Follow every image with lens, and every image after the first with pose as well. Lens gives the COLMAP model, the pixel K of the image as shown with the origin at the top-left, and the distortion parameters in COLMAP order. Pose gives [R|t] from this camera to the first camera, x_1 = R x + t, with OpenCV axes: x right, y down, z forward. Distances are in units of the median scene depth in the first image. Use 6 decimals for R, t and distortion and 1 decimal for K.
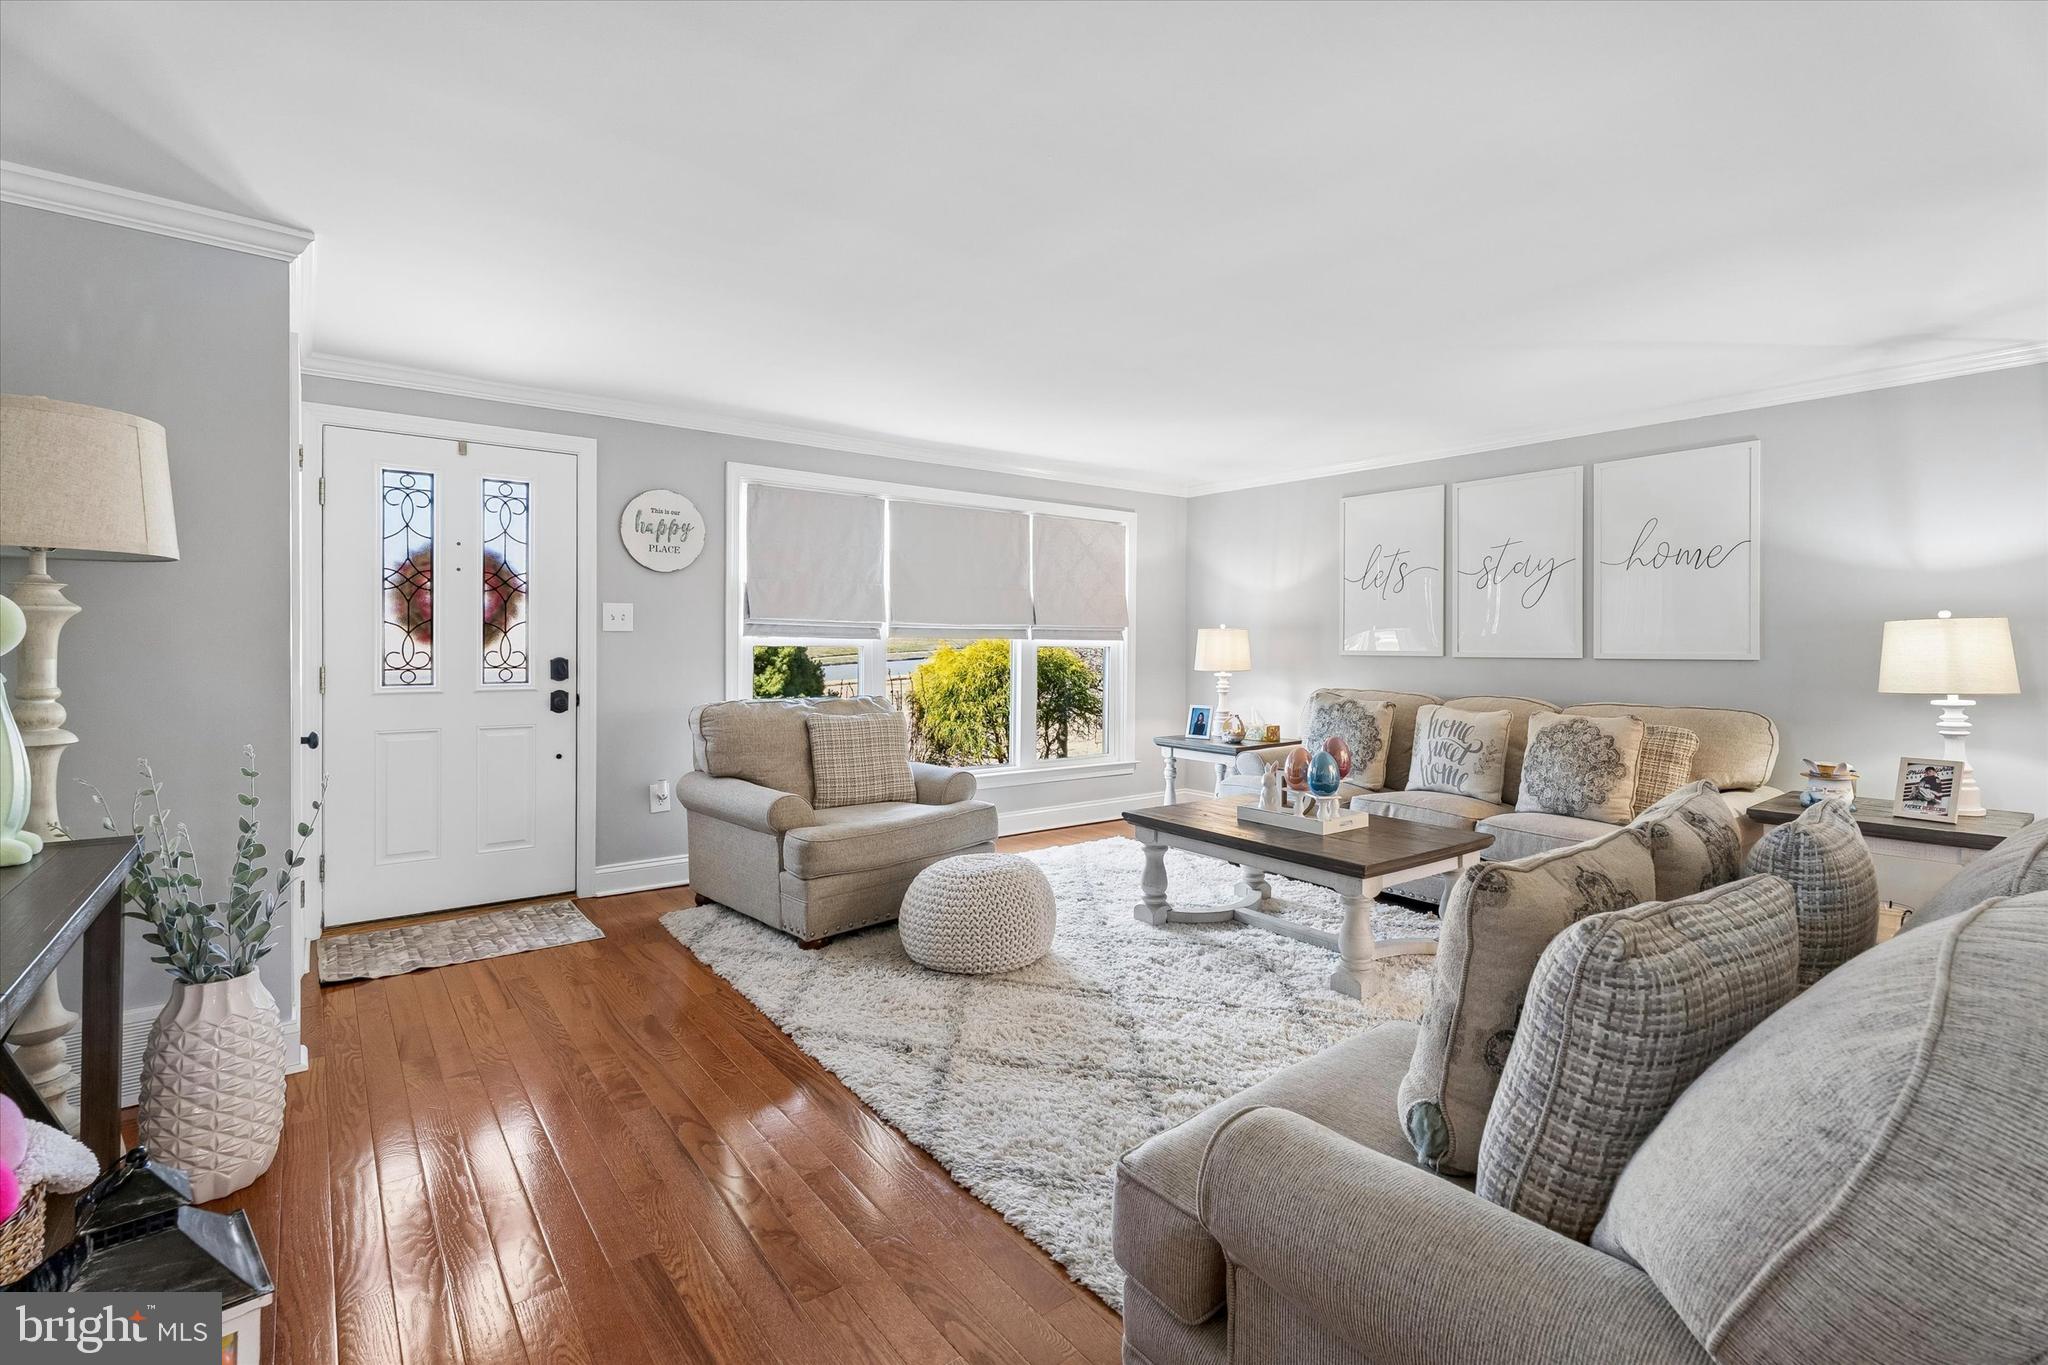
lens RADIAL K [[927.0, 0, 1029.3], [0, 927.0, 681.6], [0, 0, 1]] dist [0.000082, -0.000046]
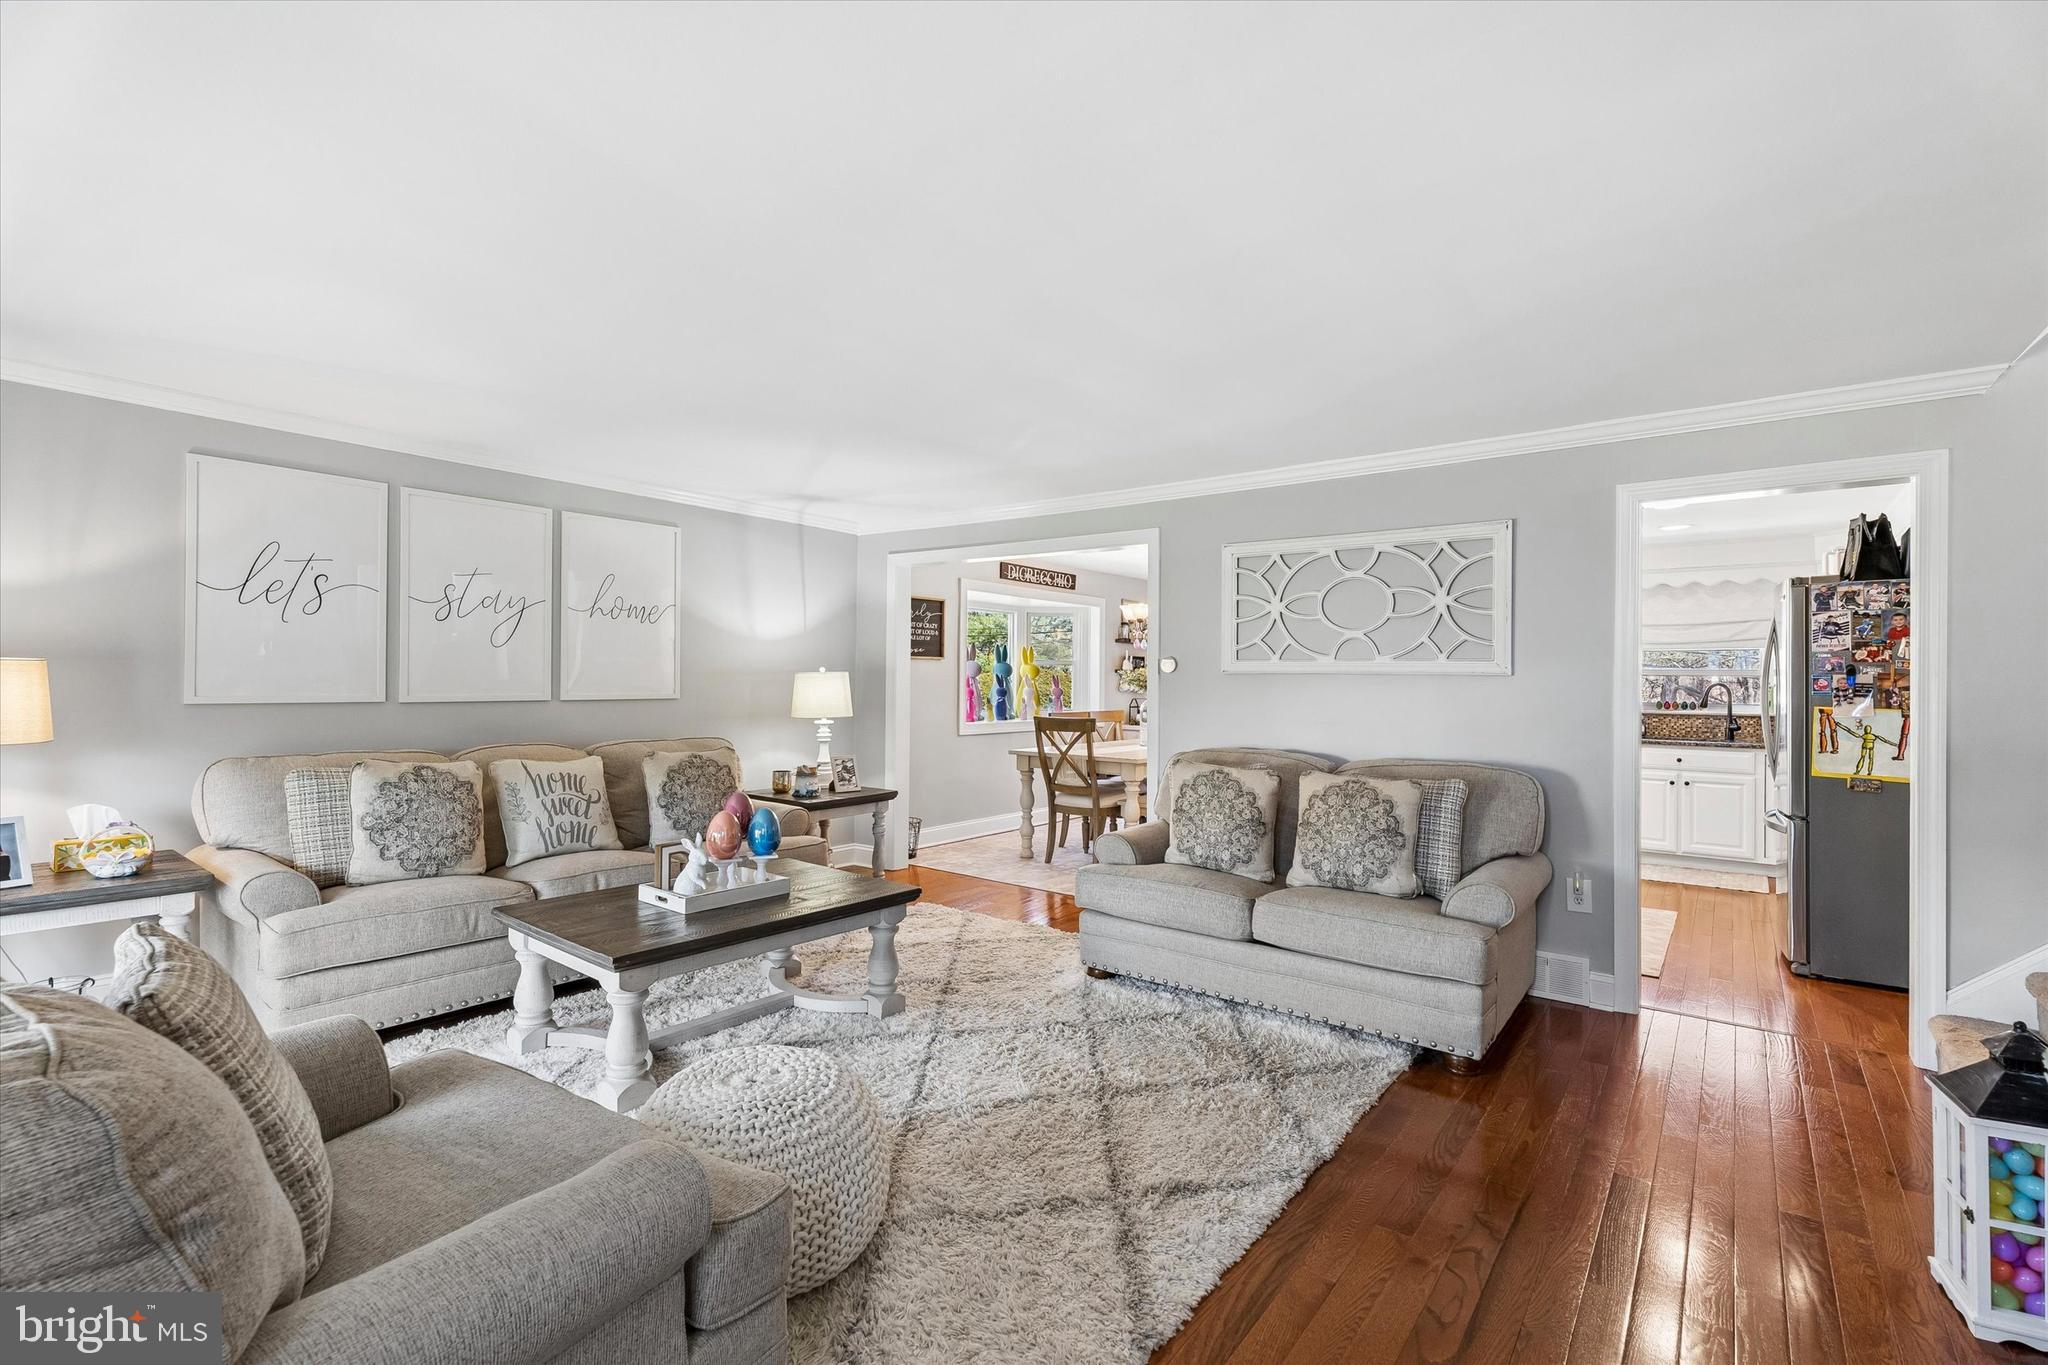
lens RADIAL K [[927.0, 0, 1029.3], [0, 927.0, 681.6], [0, 0, 1]] dist [0.000082, -0.000046]
pose [[-0.258603, -0.006173, 0.965964, -0.545939], [0.027558, 0.999525, 0.013765, -0.047722], [-0.965591, 0.030180, -0.258310, 0.808007]]
